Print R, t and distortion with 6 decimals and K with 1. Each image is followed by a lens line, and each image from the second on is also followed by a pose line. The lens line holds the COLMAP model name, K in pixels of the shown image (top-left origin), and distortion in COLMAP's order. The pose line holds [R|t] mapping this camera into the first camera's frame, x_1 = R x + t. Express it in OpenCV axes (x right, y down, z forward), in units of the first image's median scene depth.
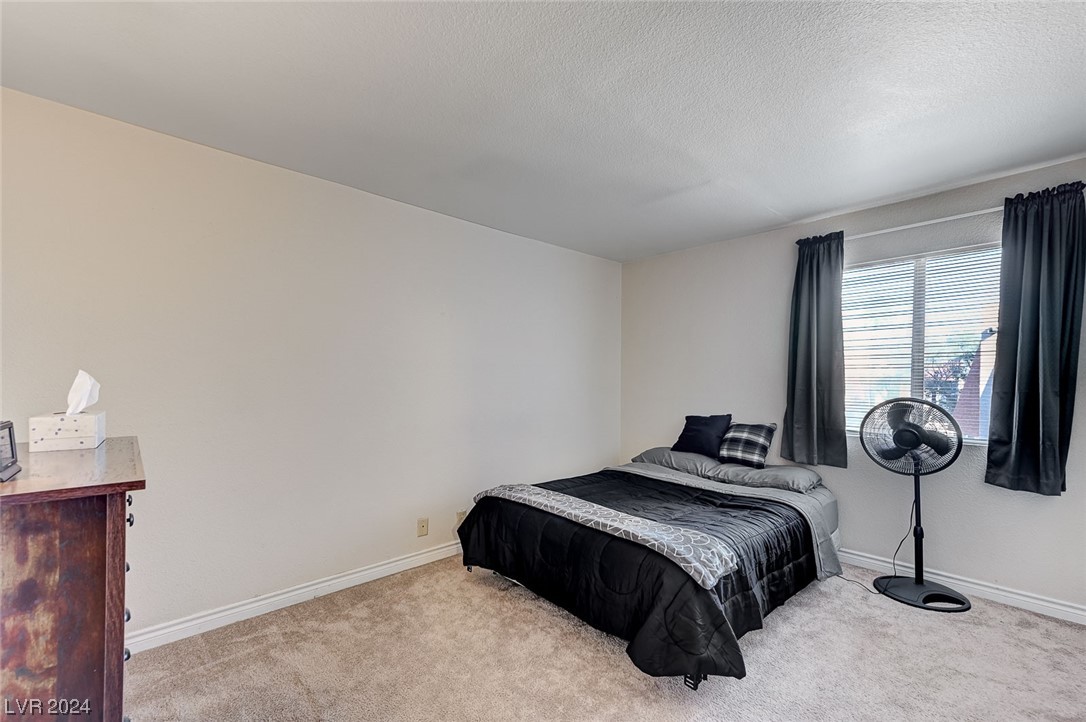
lens RADIAL K [[451.6, 0, 546.9], [0, 451.6, 382.1], [0, 0, 1]] dist [0.001867, 0.000173]
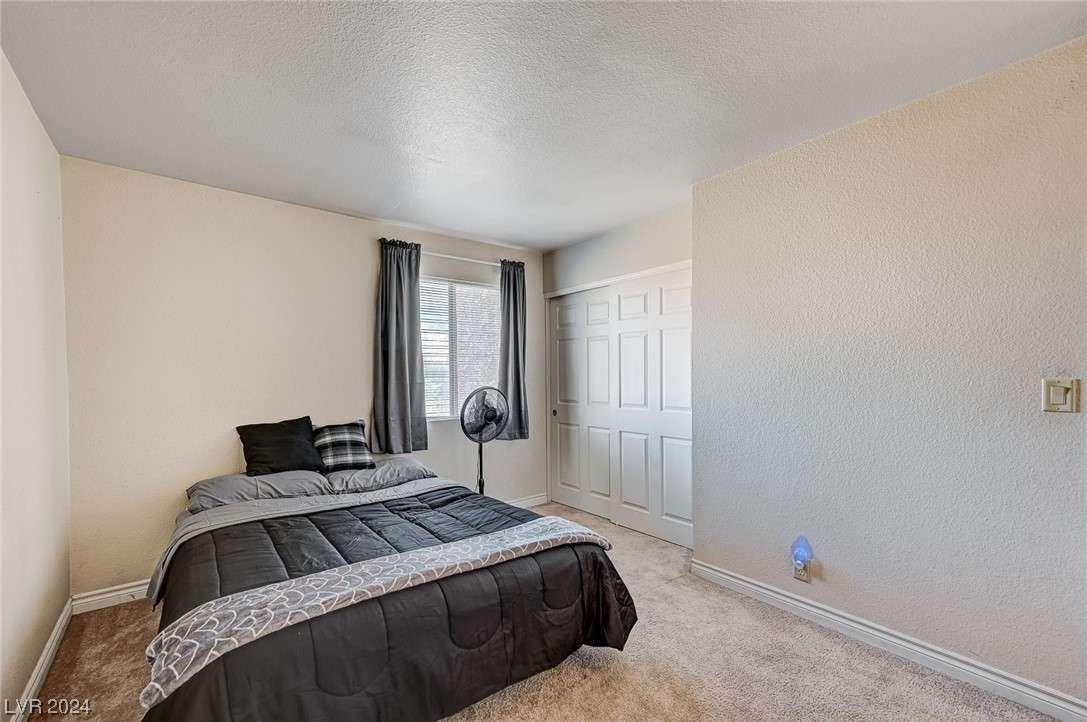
lens RADIAL K [[452.0, 0, 544.3], [0, 452.0, 372.4], [0, 0, 1]] dist [0.001867, 0.000173]
pose [[0.086280, -0.001690, 0.996269, -0.469651], [0.015039, 0.999887, 0.000394, -0.004262], [-0.996157, 0.014949, 0.086296, 0.593985]]
